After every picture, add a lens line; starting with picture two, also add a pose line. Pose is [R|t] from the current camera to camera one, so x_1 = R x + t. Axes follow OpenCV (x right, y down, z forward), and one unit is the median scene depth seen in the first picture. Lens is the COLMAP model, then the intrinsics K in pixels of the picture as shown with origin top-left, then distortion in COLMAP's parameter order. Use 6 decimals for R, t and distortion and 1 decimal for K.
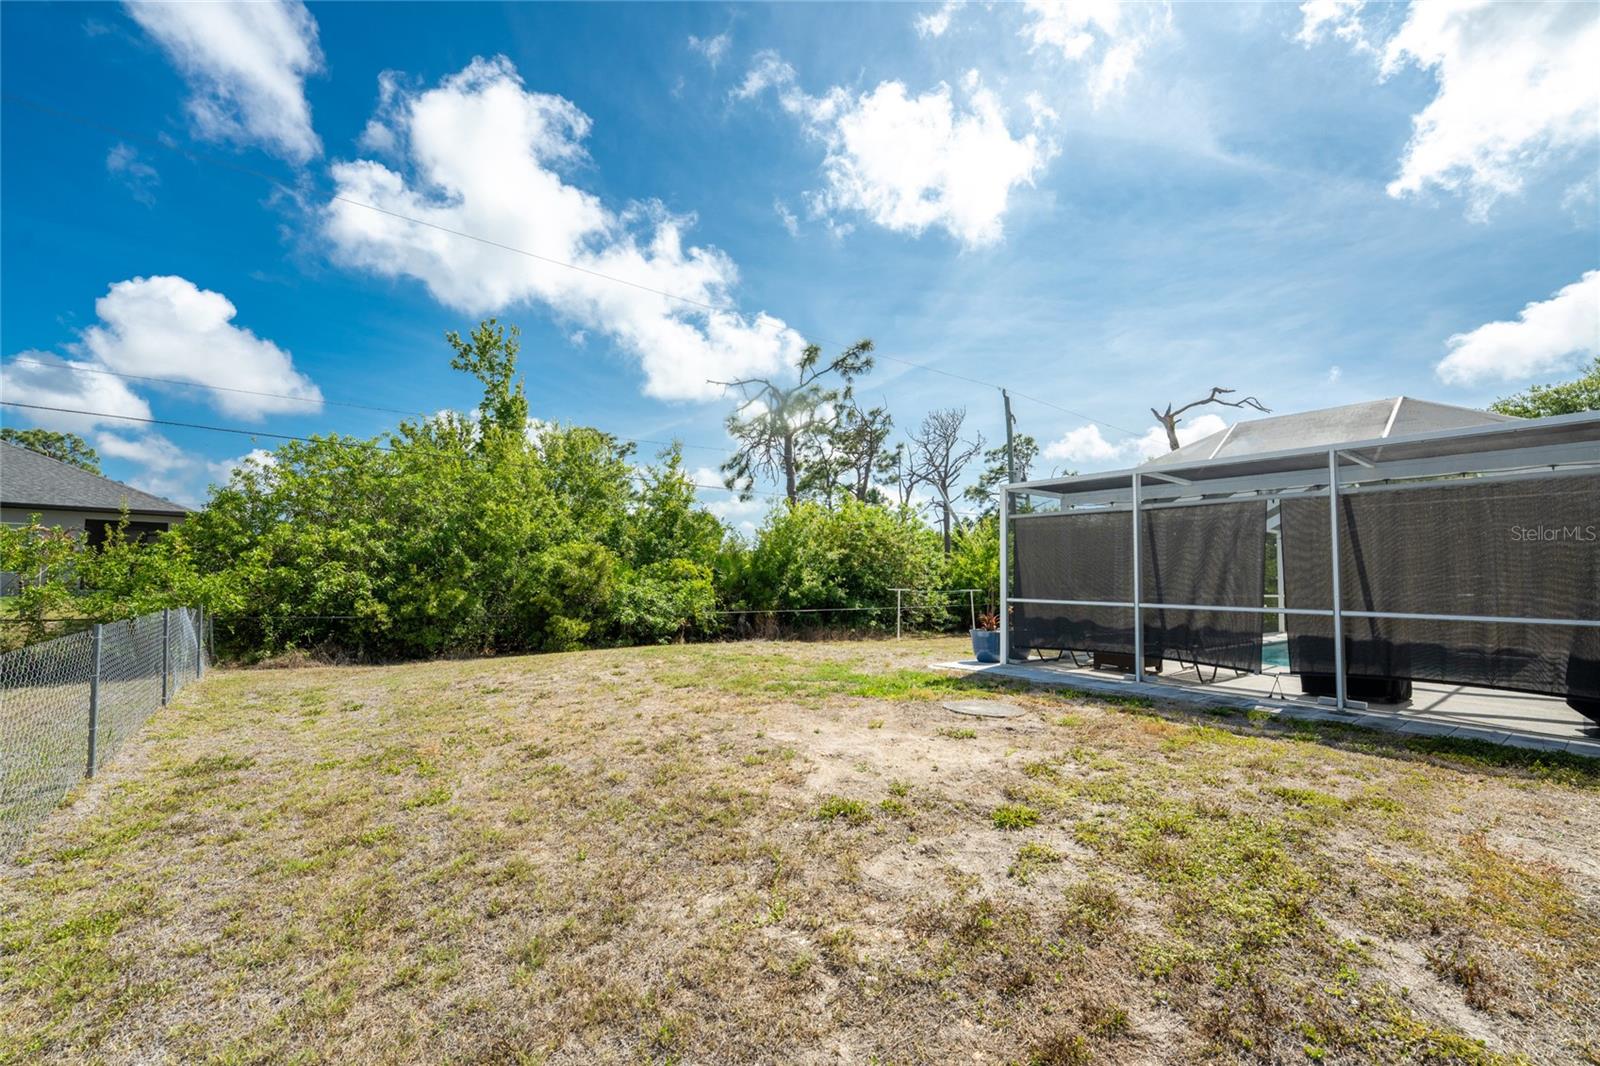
lens RADIAL K [[639.0, 0, 800.0], [0, 639.0, 533.0], [0, 0, 1]] dist [-0.024603, -0.000051]
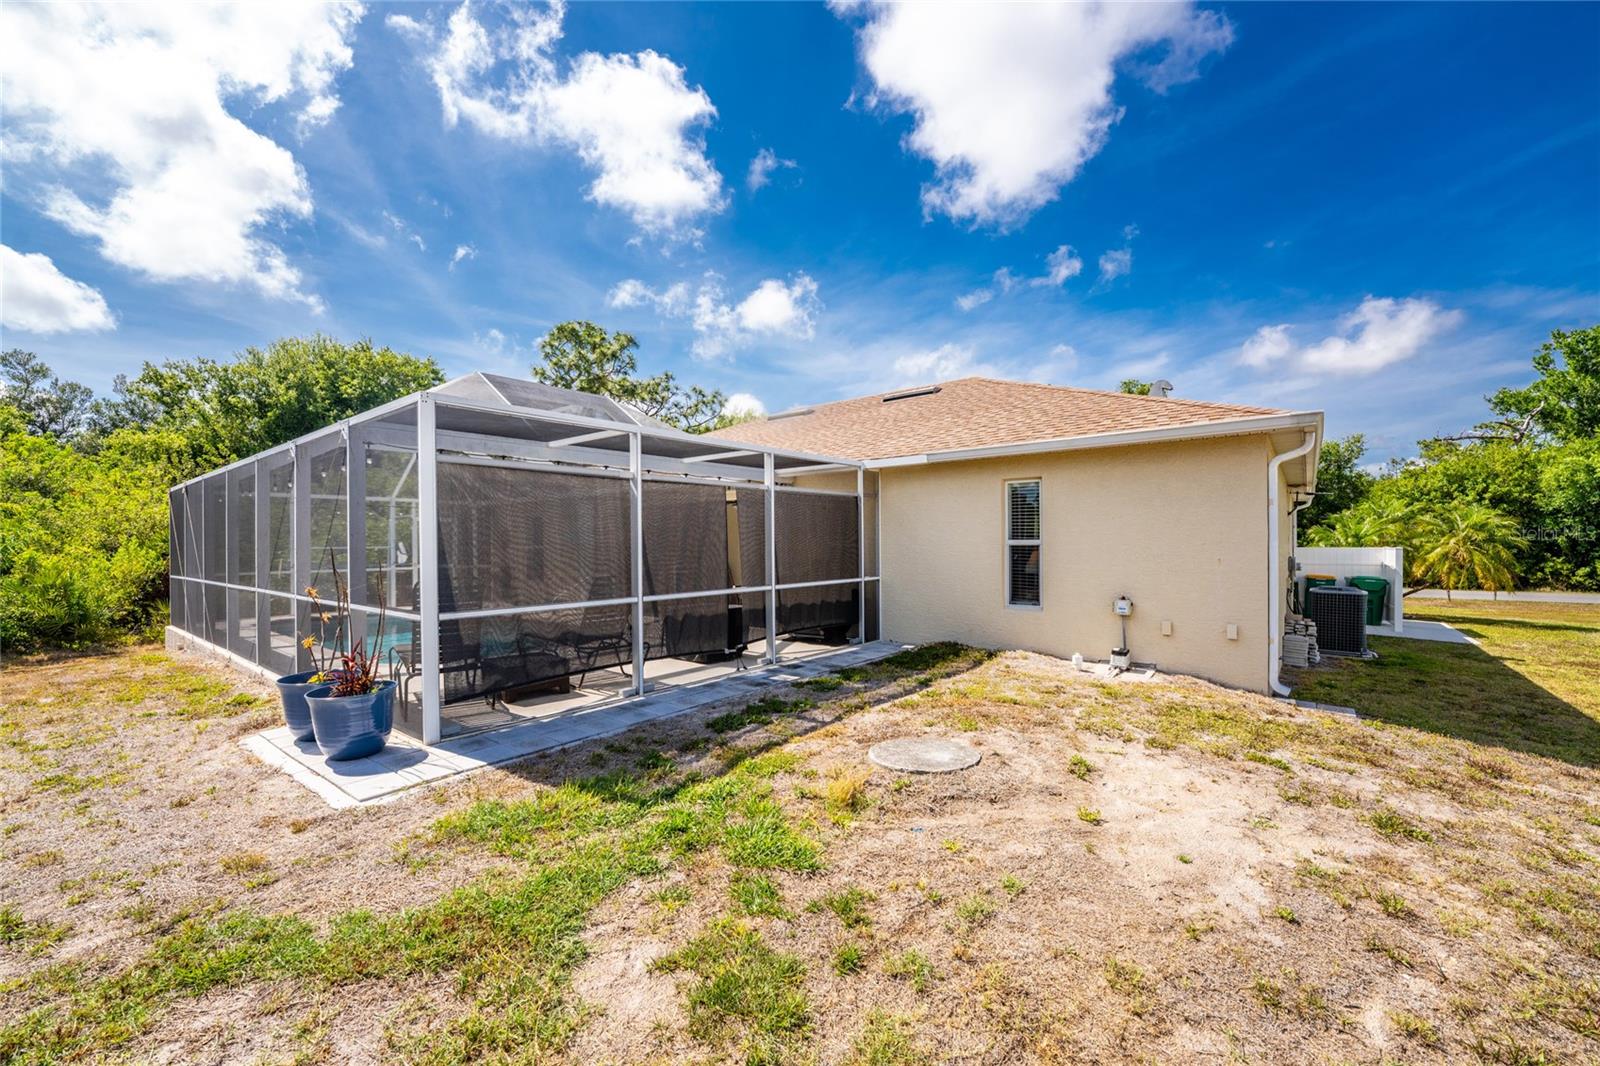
lens RADIAL K [[646.5, 0, 768.9], [0, 646.5, 541.6], [0, 0, 1]] dist [-0.000937, -0.000096]
pose [[-0.215649, -0.013475, 0.976378, -0.091635], [-0.063404, 0.997988, -0.000231, 0.008214], [-0.974410, -0.061956, -0.216069, 0.291350]]
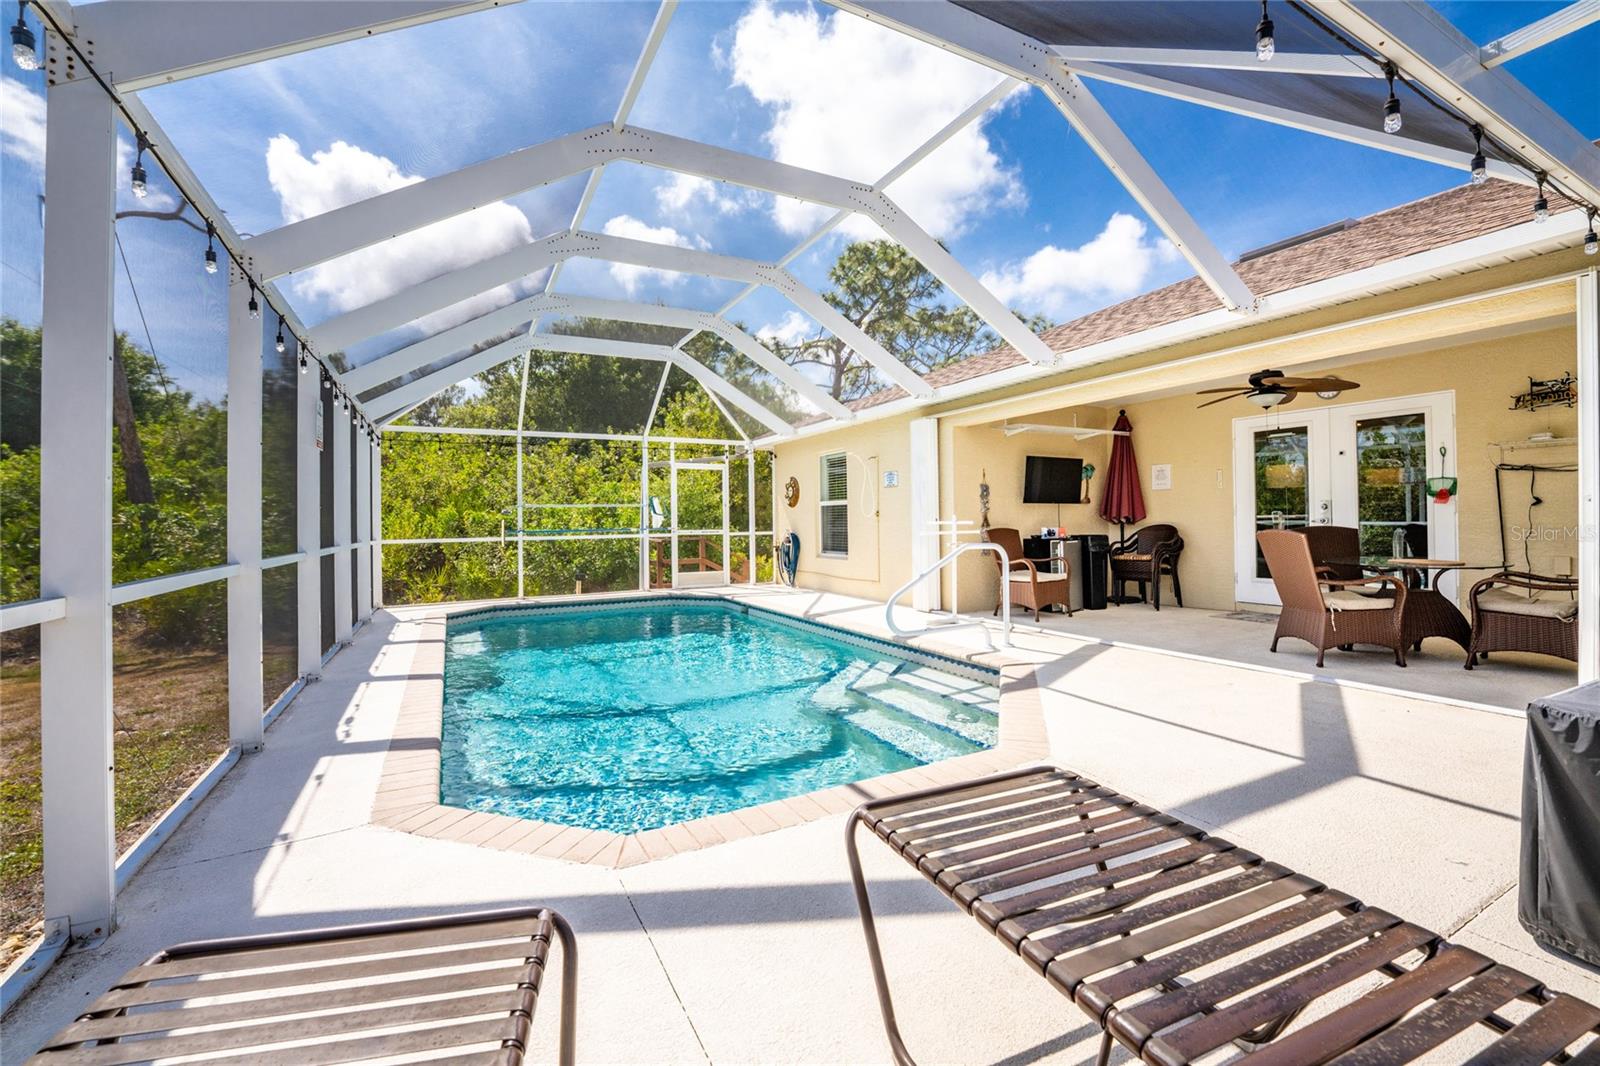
lens RADIAL K [[659.5, 0, 794.8], [0, 659.5, 516.5], [0, 0, 1]] dist [-0.018424, 0.000271]
pose [[0.164914, -0.010508, 0.986252, 0.154950], [-0.051032, 0.998513, 0.019172, 0.029314], [-0.984987, -0.053492, 0.164132, 0.331911]]
